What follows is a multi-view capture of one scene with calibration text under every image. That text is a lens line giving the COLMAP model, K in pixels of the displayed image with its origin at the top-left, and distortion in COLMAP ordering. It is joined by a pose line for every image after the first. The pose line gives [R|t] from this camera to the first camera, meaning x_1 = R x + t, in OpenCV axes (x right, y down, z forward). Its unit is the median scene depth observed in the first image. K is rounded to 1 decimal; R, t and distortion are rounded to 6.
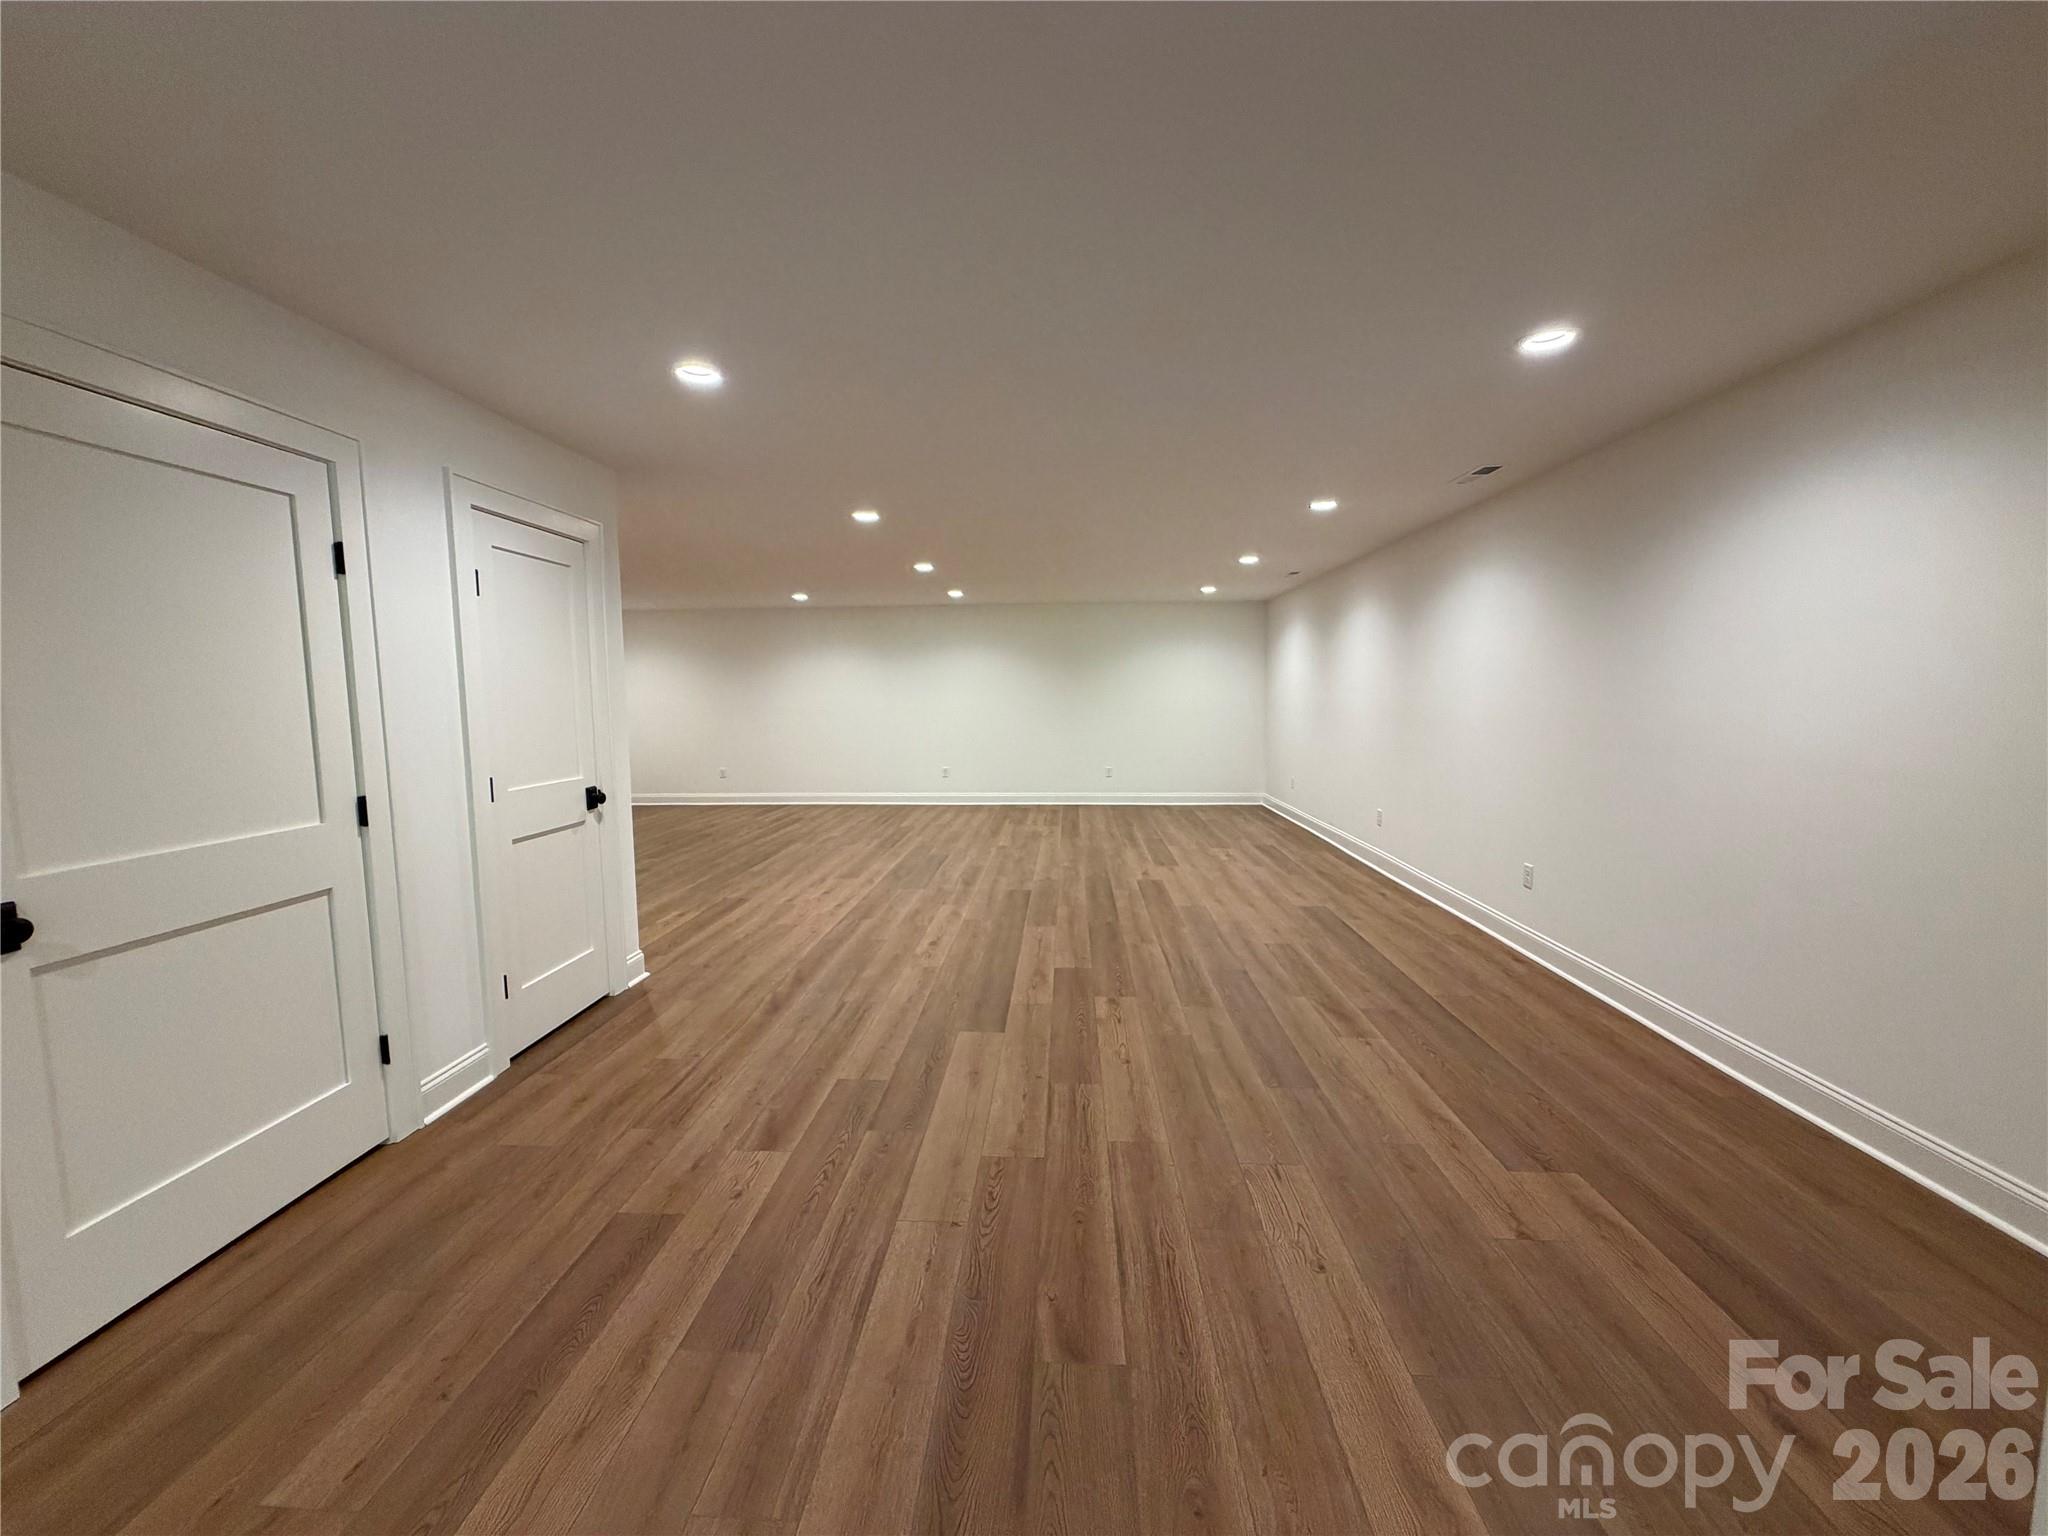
lens RADIAL K [[815.2, 0, 1020.3], [0, 815.2, 771.7], [0, 0, 1]] dist [0.000164, -0.000018]
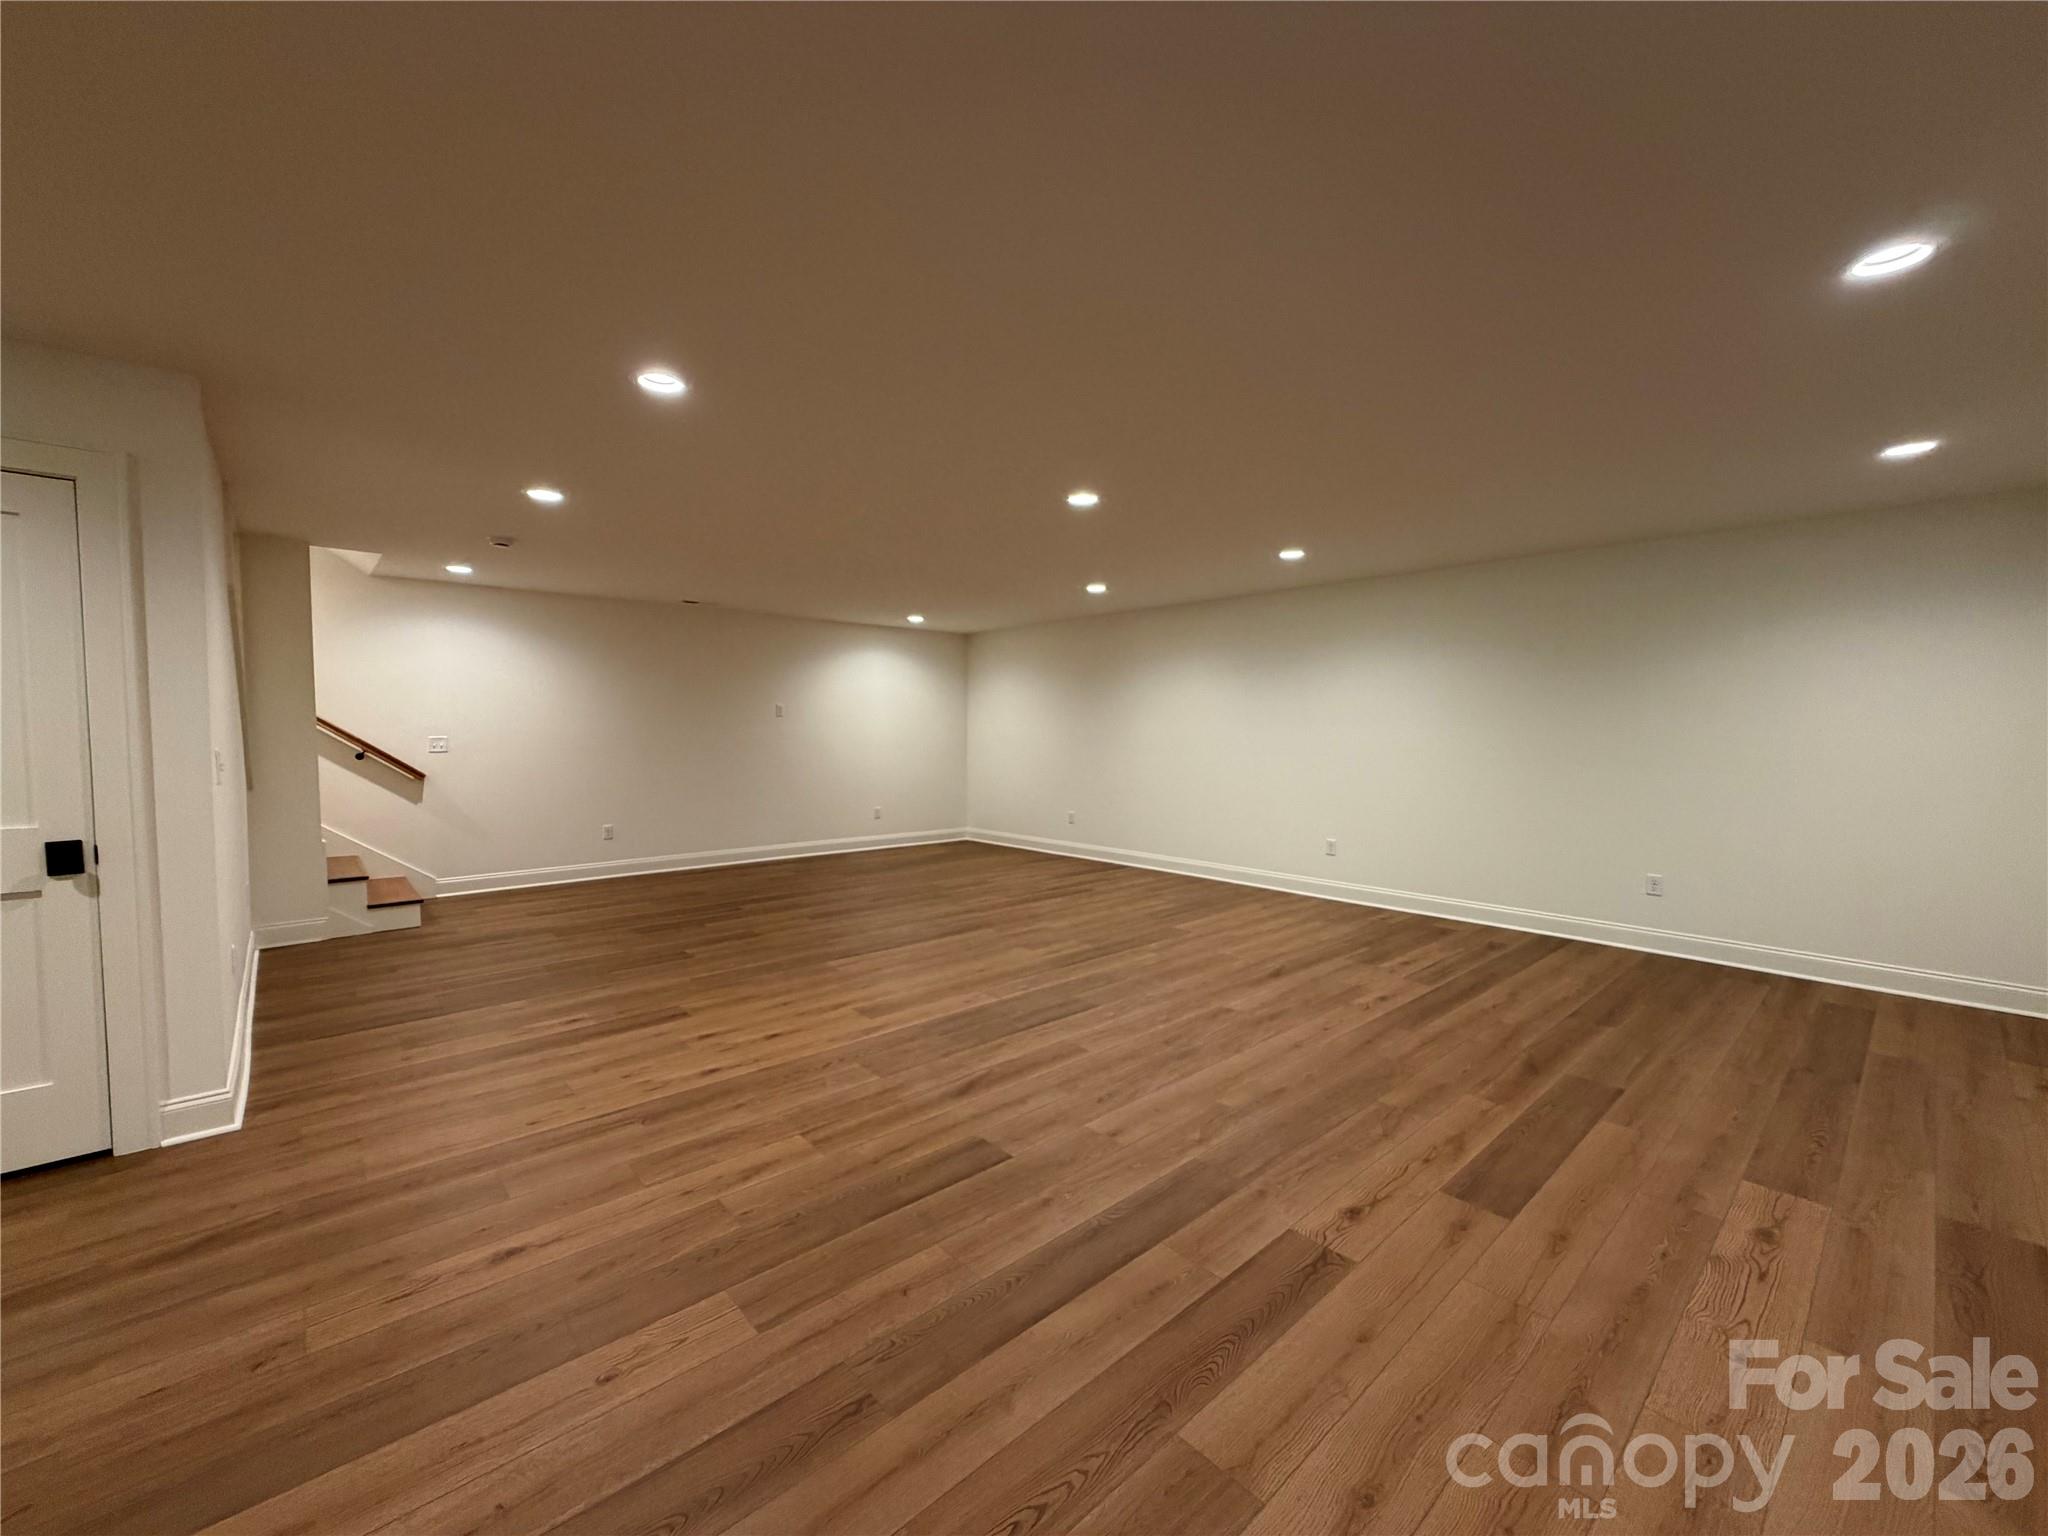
lens RADIAL K [[815.2, 0, 1020.3], [0, 815.2, 771.7], [0, 0, 1]] dist [0.000164, -0.000018]
pose [[0.707576, 0.046452, -0.705109, 0.402096], [-0.076771, 0.996984, -0.011359, -0.073193], [0.702454, 0.062169, 0.709008, 0.863155]]
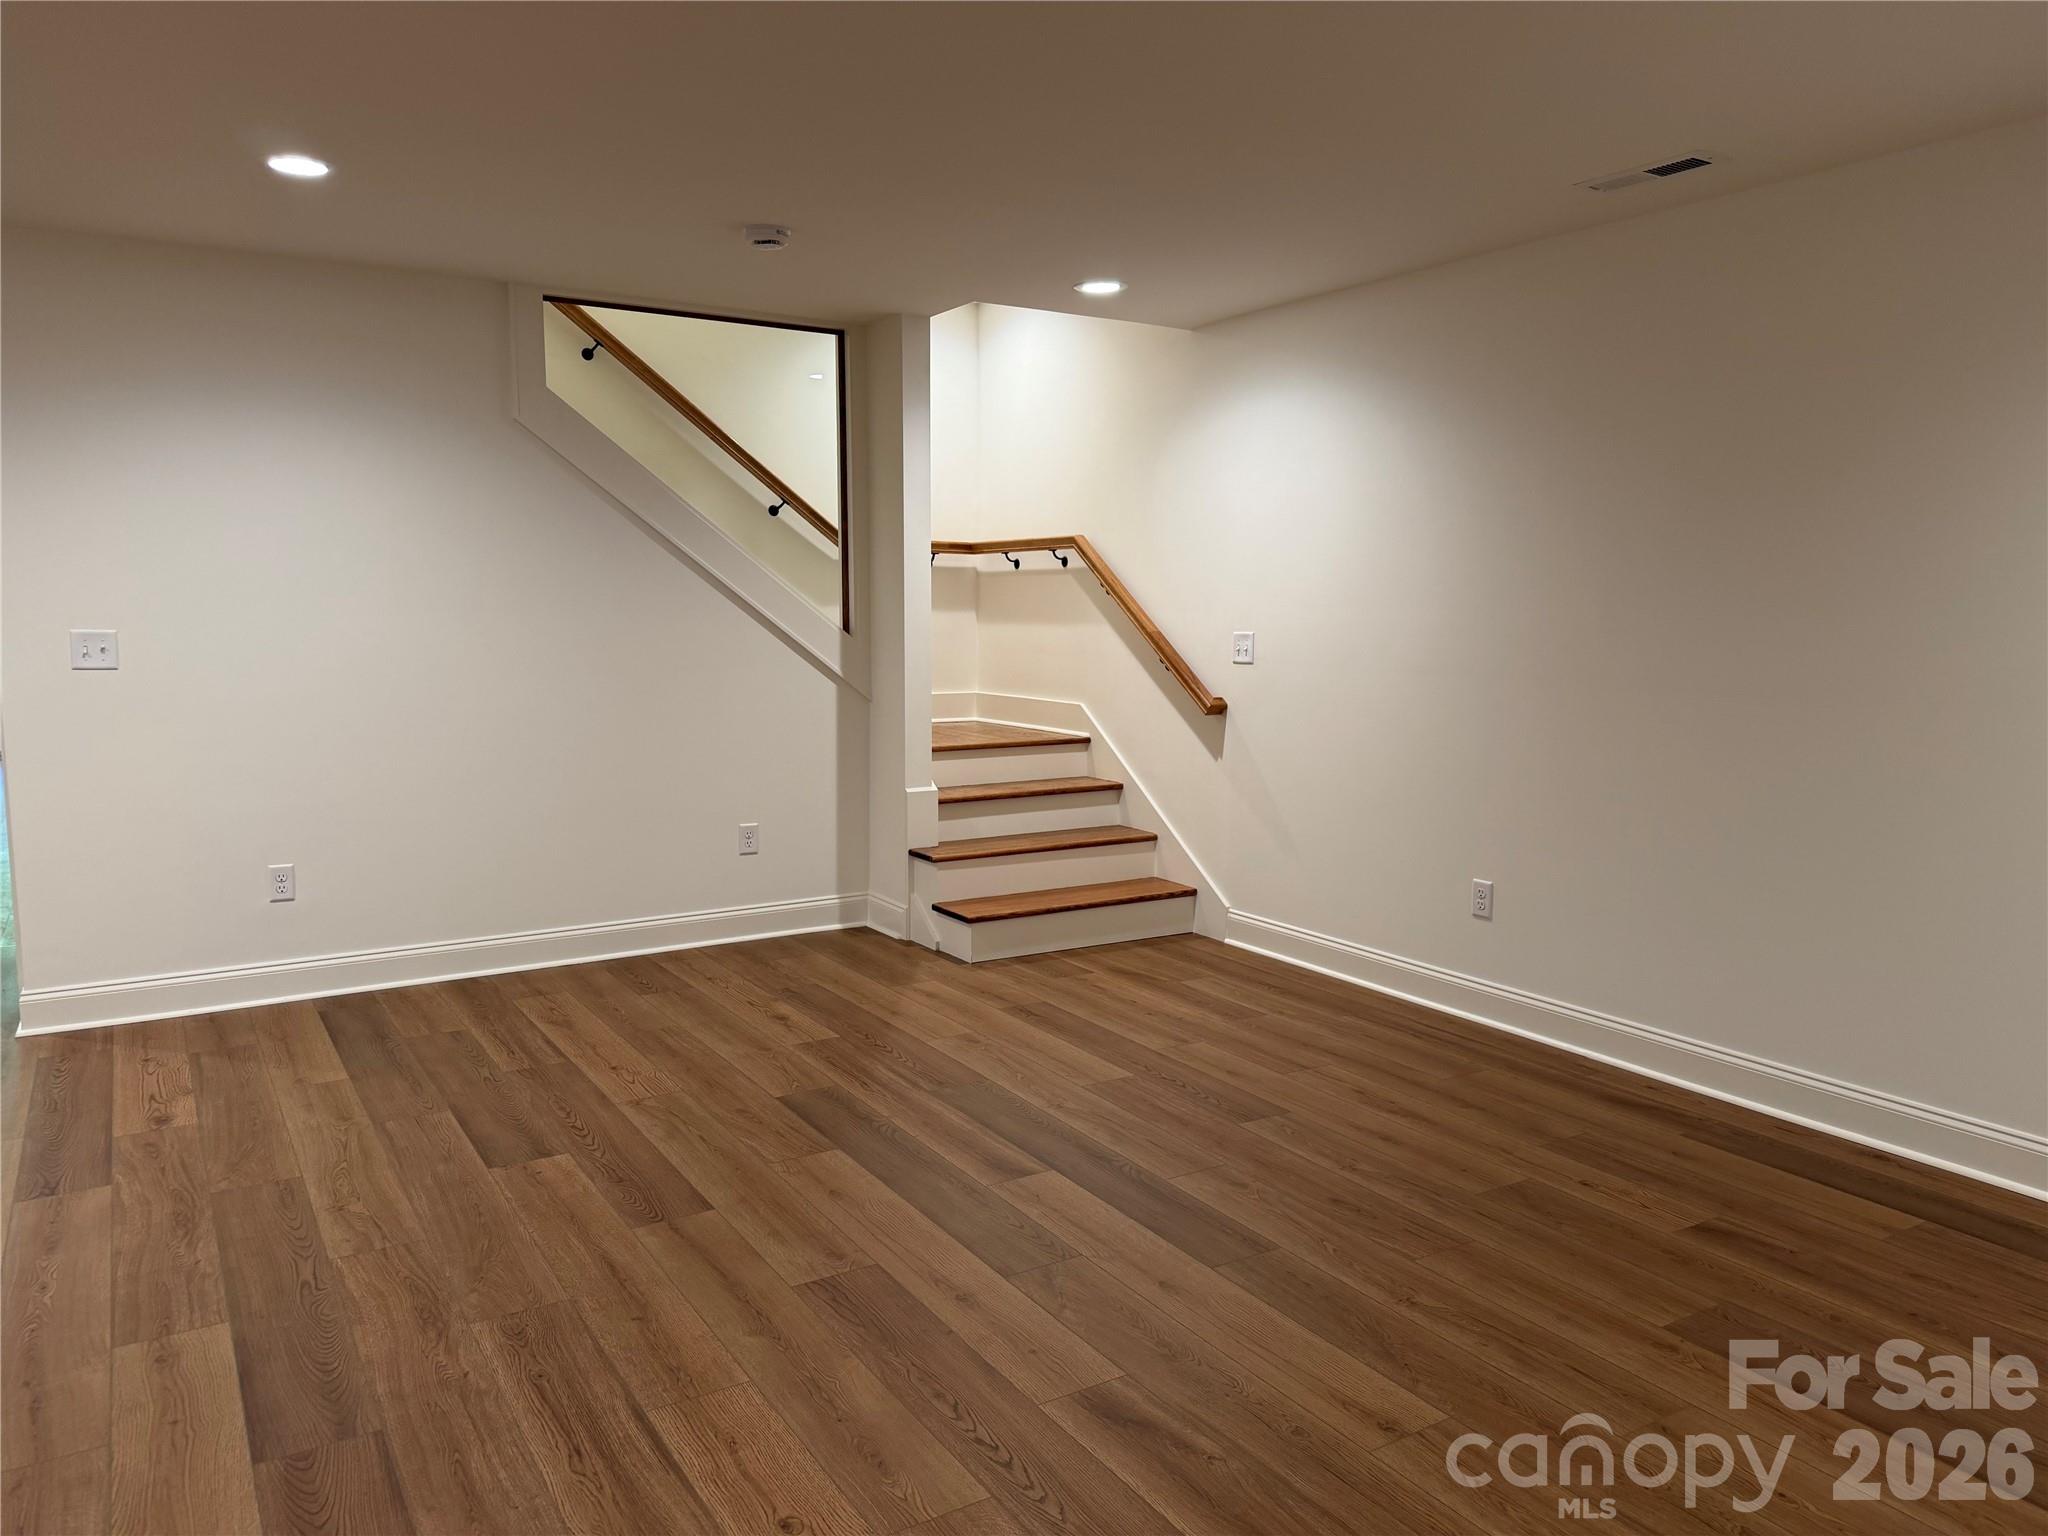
lens RADIAL K [[1412.6, 0, 1024.3], [0, 1412.6, 817.9], [0, 0, 1]] dist [0.002860, 0.001154]
pose [[-0.812744, 0.086625, -0.576145, -0.408208], [-0.060293, 0.971071, 0.231056, -0.186877], [0.579492, 0.222526, -0.784009, 2.023994]]
